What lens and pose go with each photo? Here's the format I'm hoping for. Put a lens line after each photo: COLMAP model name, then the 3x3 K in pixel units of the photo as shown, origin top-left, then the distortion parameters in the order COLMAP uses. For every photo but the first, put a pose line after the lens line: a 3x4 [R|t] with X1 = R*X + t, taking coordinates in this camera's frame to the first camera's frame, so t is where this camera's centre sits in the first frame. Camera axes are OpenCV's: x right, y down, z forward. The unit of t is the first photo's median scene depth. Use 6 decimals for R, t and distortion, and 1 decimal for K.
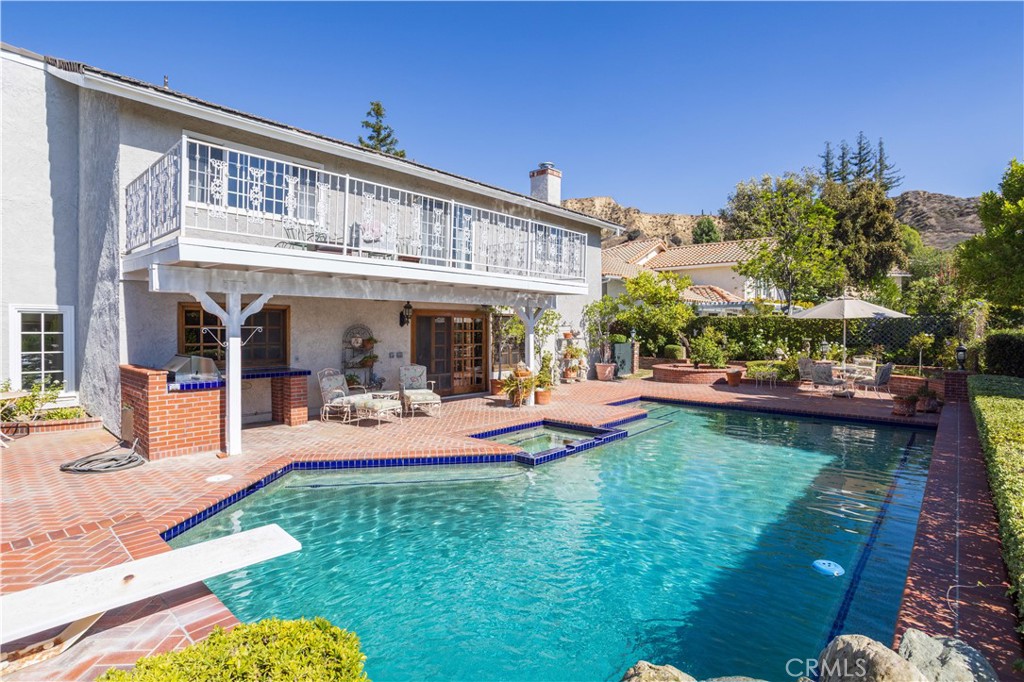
lens RADIAL K [[506.9, 0, 509.3], [0, 506.9, 323.2], [0, 0, 1]] dist [-0.040902, 0.018777]
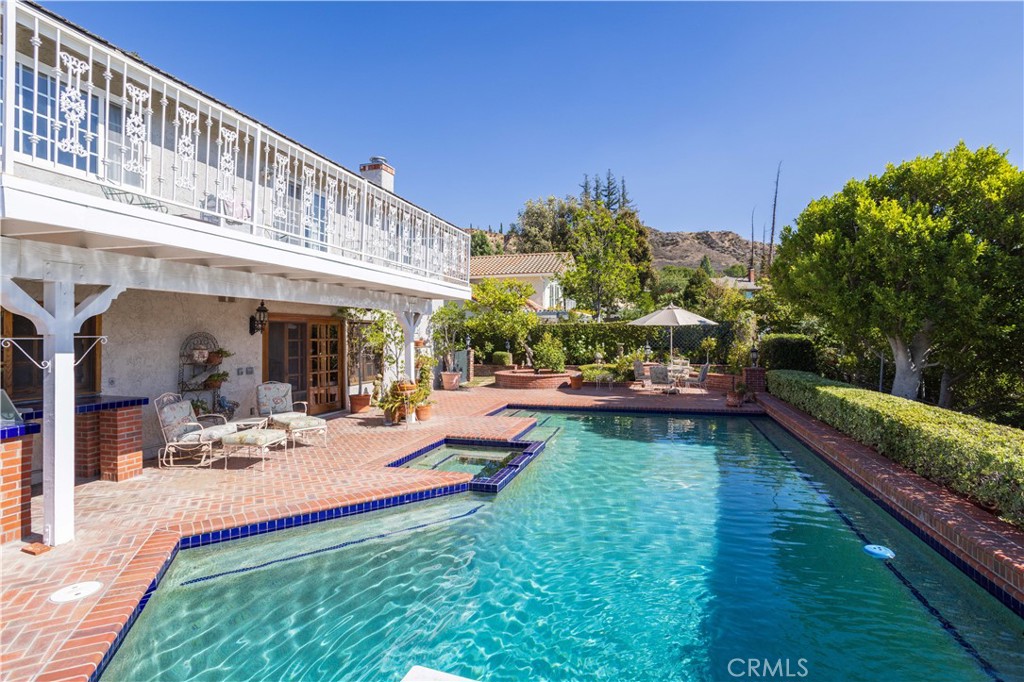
lens RADIAL K [[506.9, 0, 513.6], [0, 506.9, 326.6], [0, 0, 1]] dist [-0.040902, 0.018777]
pose [[0.904233, 0.000367, 0.427039, -0.170326], [0.003171, 0.999966, -0.007574, 0.001230], [-0.427027, 0.008203, 0.904202, 0.114273]]
